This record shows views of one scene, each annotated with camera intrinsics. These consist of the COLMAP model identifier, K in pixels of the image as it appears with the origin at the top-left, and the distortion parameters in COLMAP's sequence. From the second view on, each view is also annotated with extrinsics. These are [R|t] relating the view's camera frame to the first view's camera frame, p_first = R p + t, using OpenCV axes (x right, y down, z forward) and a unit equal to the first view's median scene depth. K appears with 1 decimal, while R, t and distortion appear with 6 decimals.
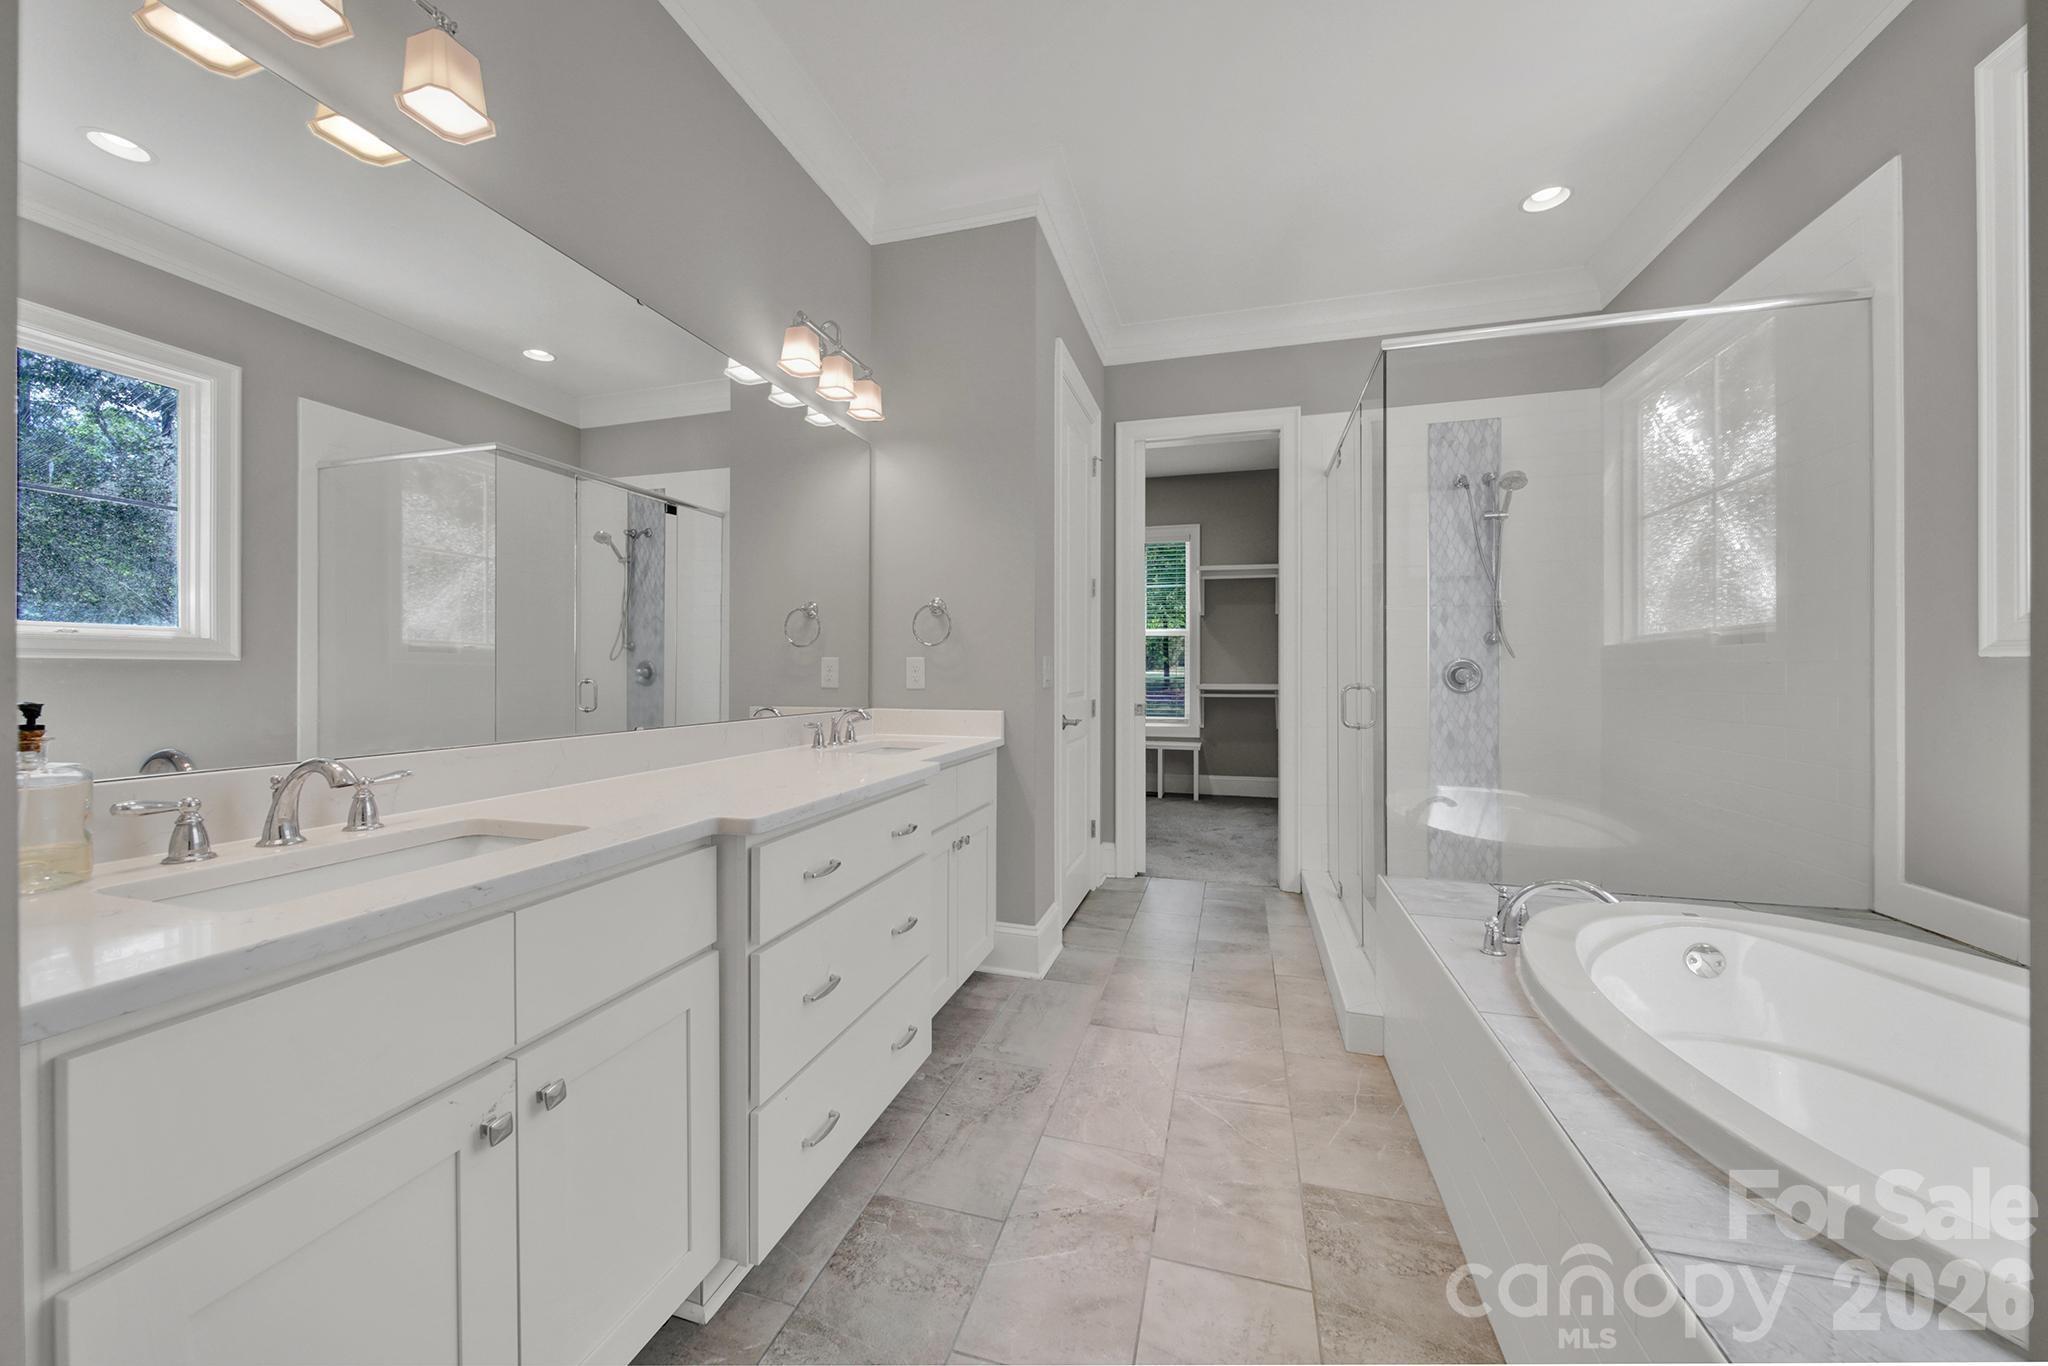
lens RADIAL K [[749.4, 0, 1024.4], [0, 749.4, 674.1], [0, 0, 1]] dist [-0.001604, -0.000155]
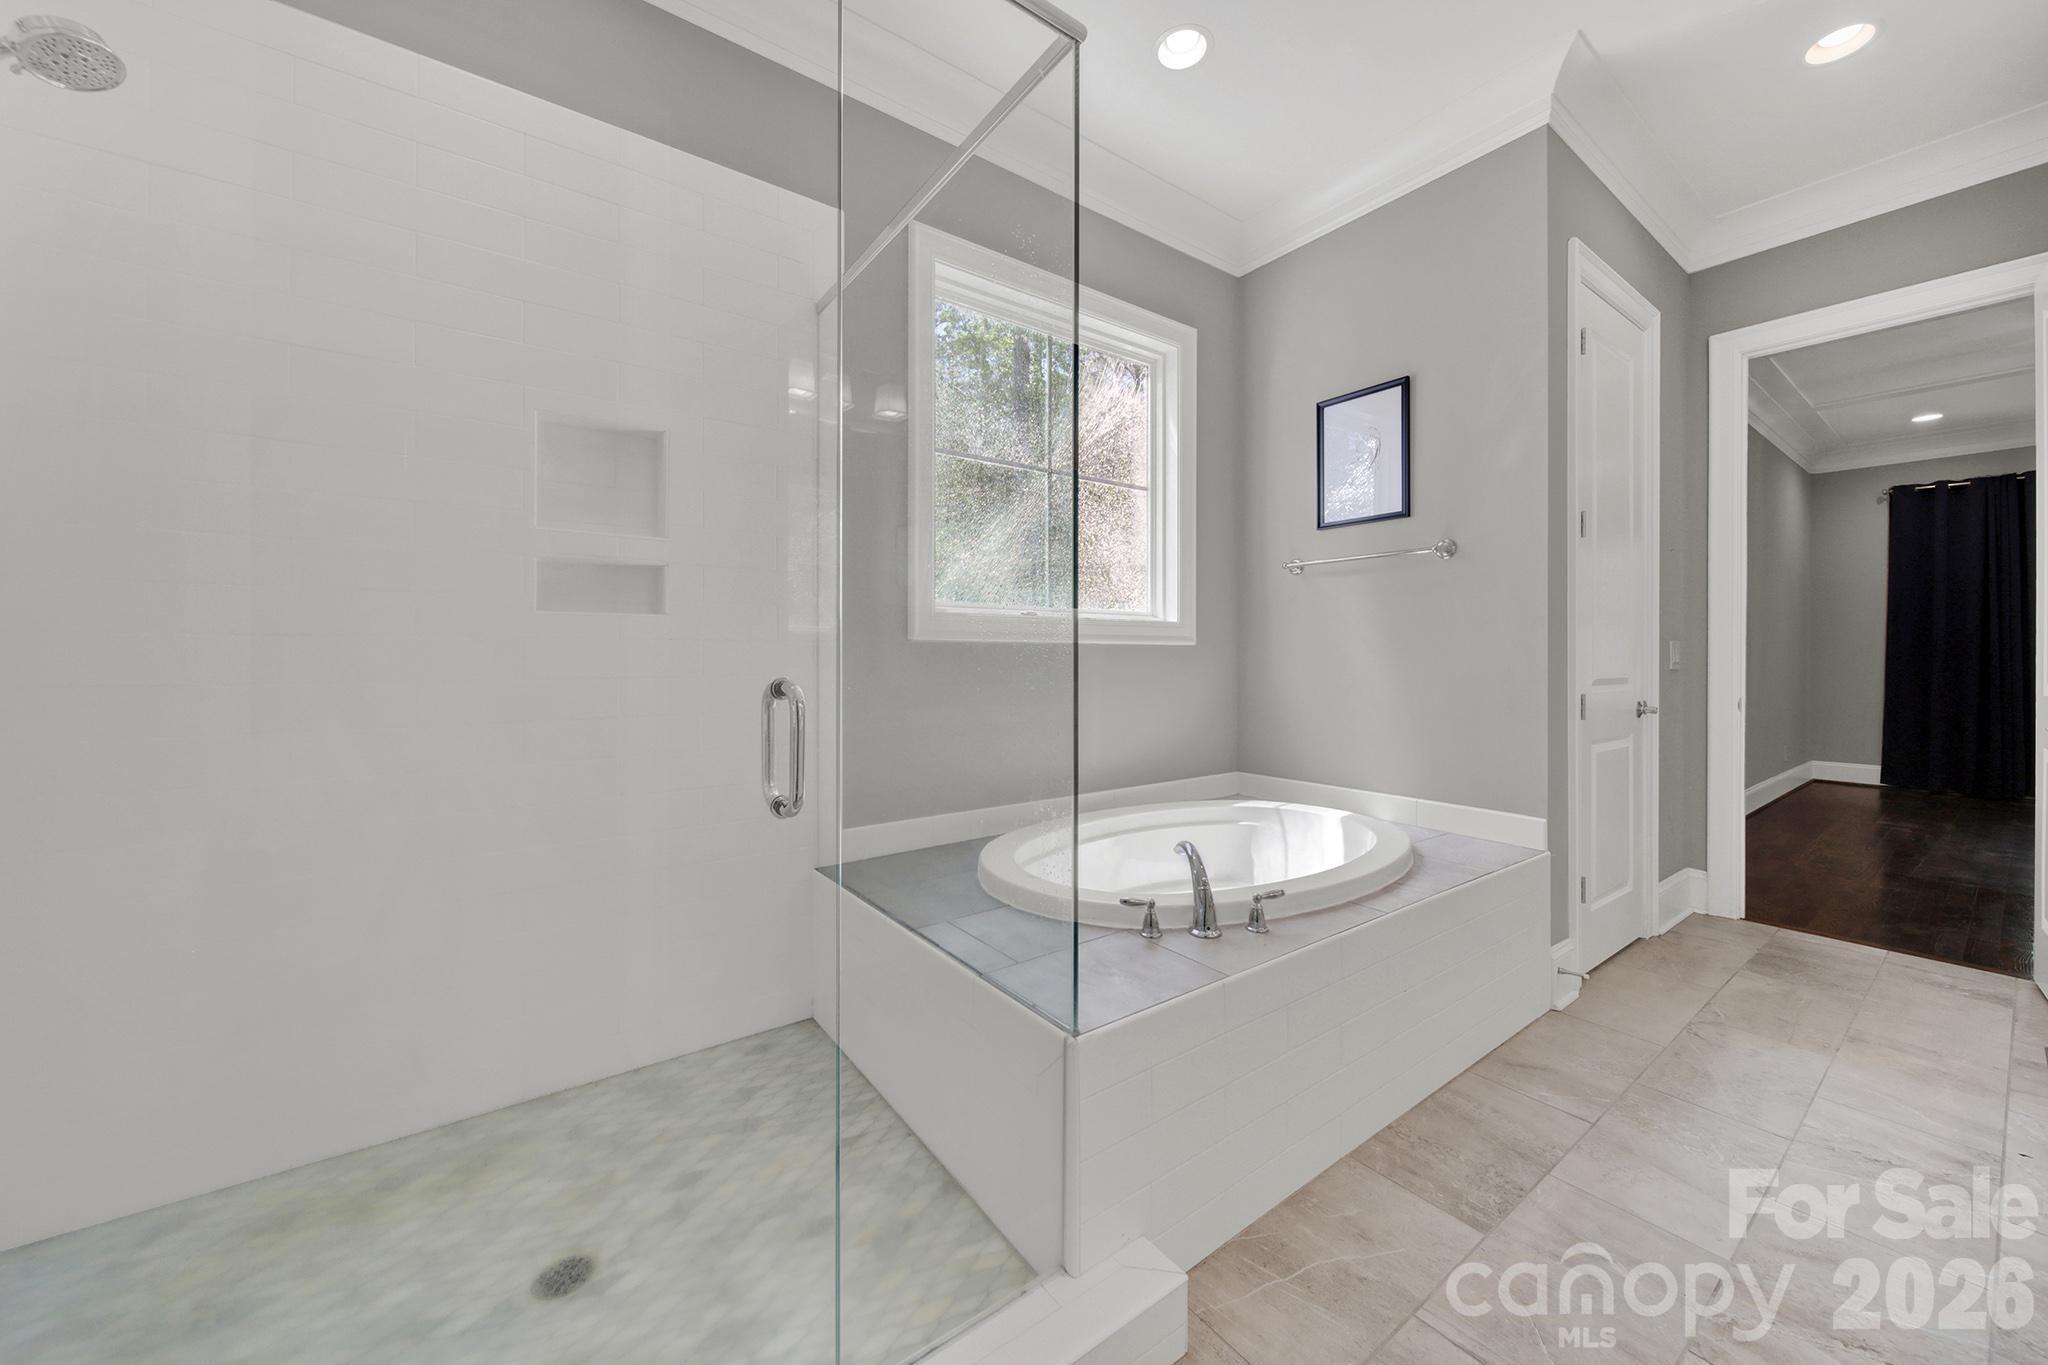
lens RADIAL K [[749.4, 0, 1025.3], [0, 749.4, 668.1], [0, 0, 1]] dist [-0.001604, -0.000155]
pose [[-0.794302, -0.007225, 0.607480, 0.285375], [-0.000865, 0.999942, 0.010761, 0.006360], [-0.607523, 0.008022, -0.794262, 2.138433]]
